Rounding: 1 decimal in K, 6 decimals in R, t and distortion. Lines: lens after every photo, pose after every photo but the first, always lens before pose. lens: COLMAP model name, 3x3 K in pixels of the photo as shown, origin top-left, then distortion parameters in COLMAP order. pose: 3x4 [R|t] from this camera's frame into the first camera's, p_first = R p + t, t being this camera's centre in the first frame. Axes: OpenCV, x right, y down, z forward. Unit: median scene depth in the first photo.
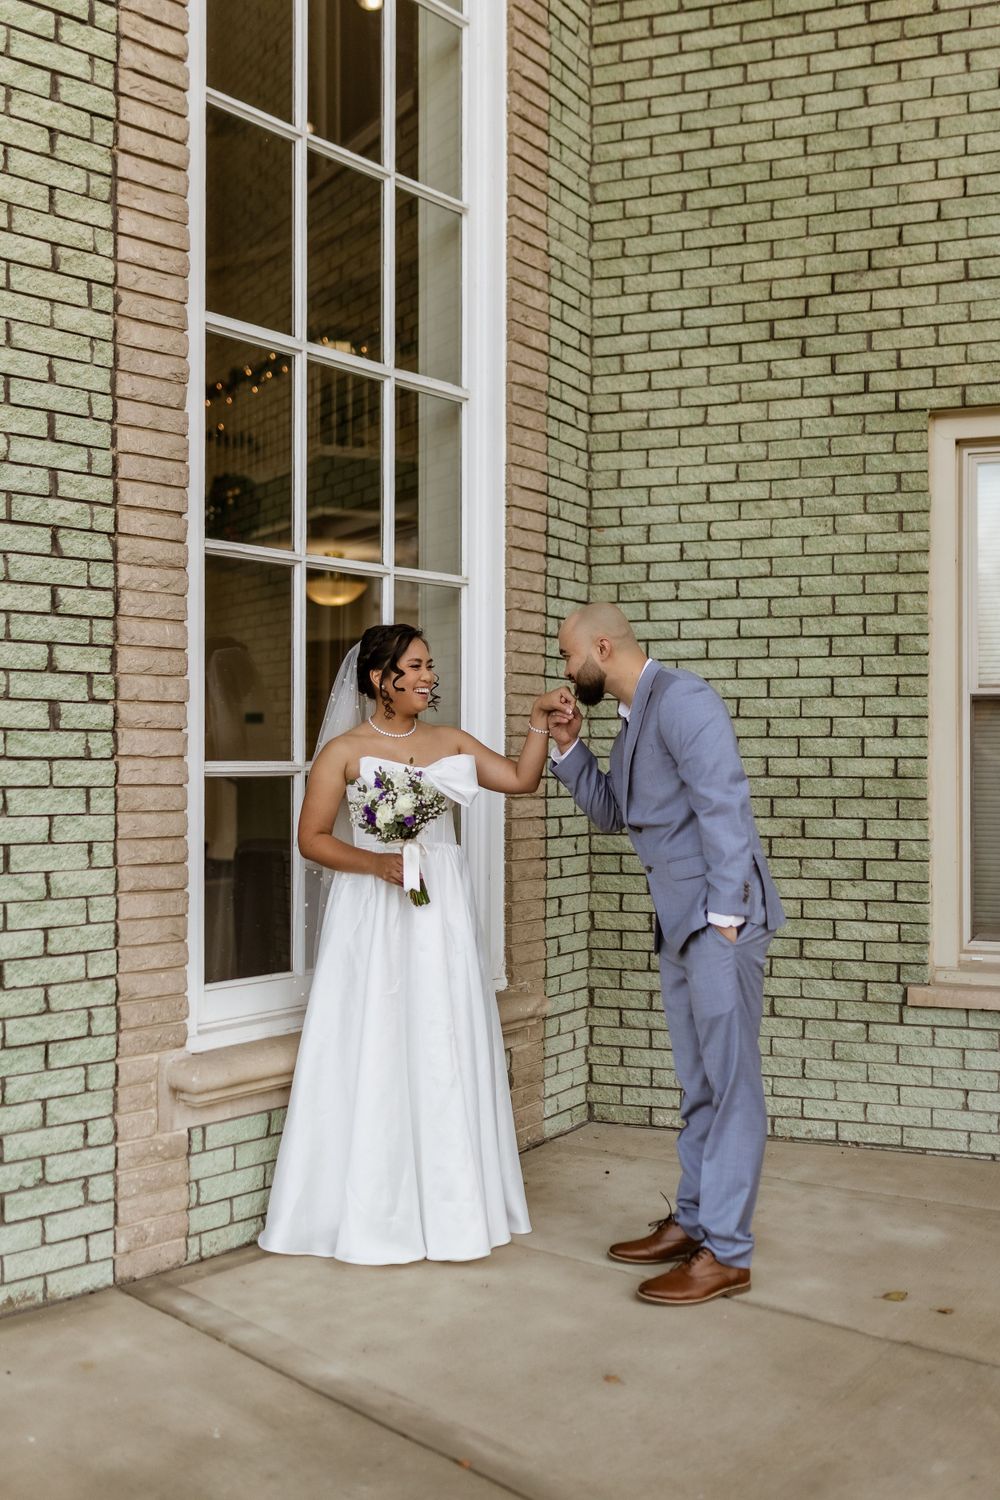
lens RADIAL K [[1502.9, 0, 481.7], [0, 1502.9, 756.5], [0, 0, 1]] dist [0.018932, -0.022062]
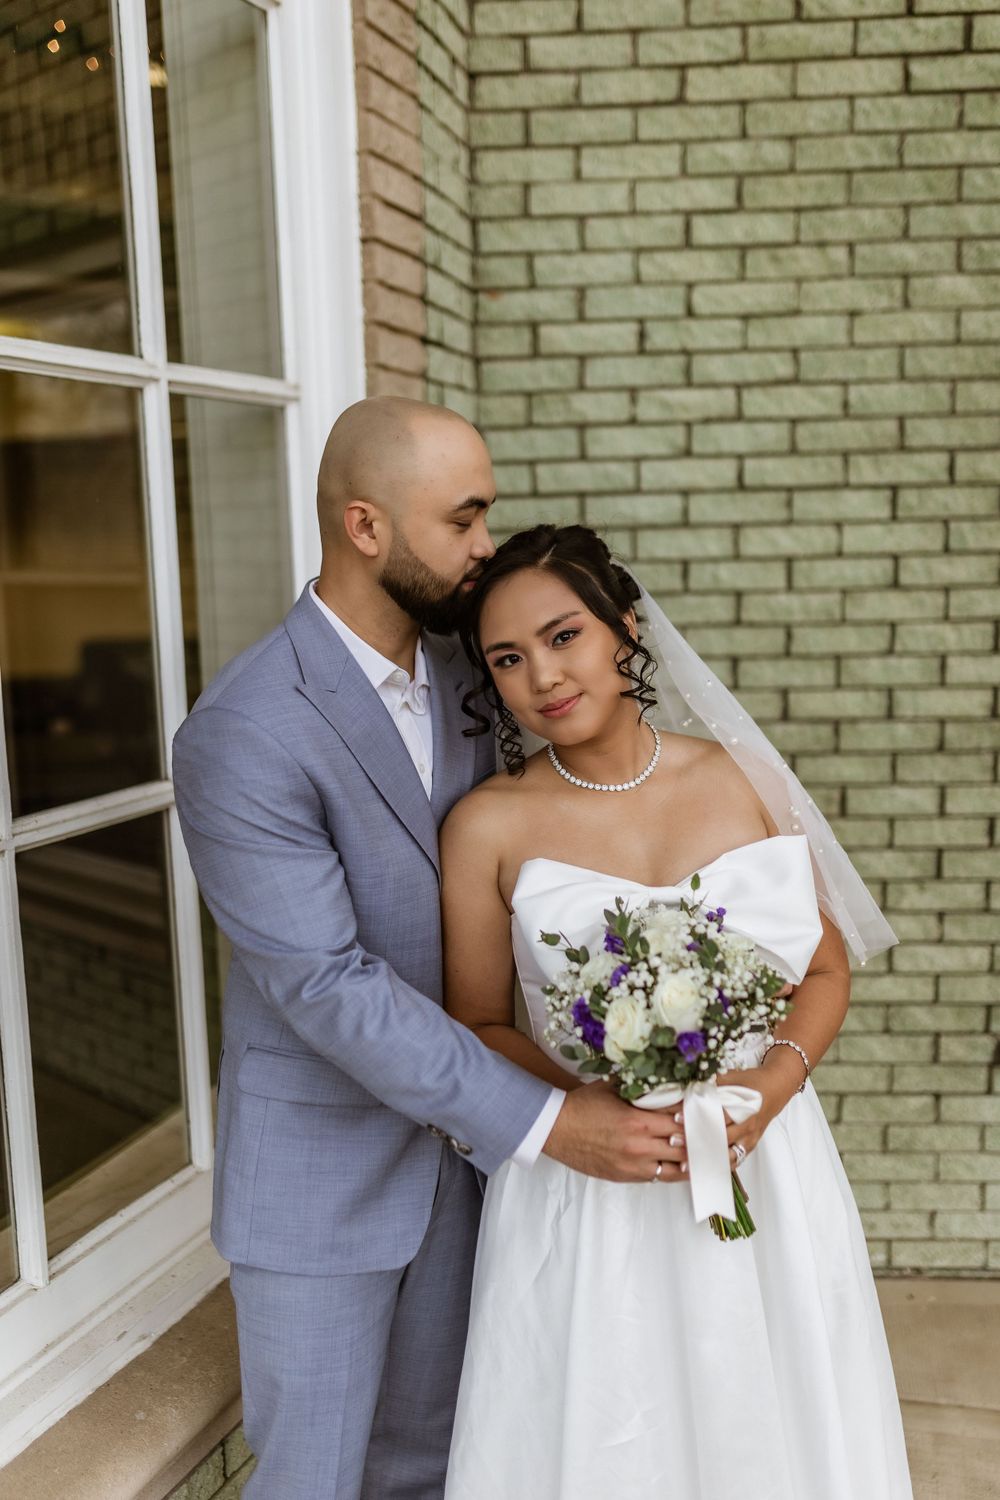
lens RADIAL K [[1416.3, 0, 489.1], [0, 1416.3, 762.3], [0, 0, 1]] dist [0.015661, -0.010648]
pose [[0.959243, -0.070568, 0.273628, -0.085054], [0.026551, 0.986541, 0.161346, -0.067334], [-0.281331, -0.147505, 0.948206, 0.497559]]
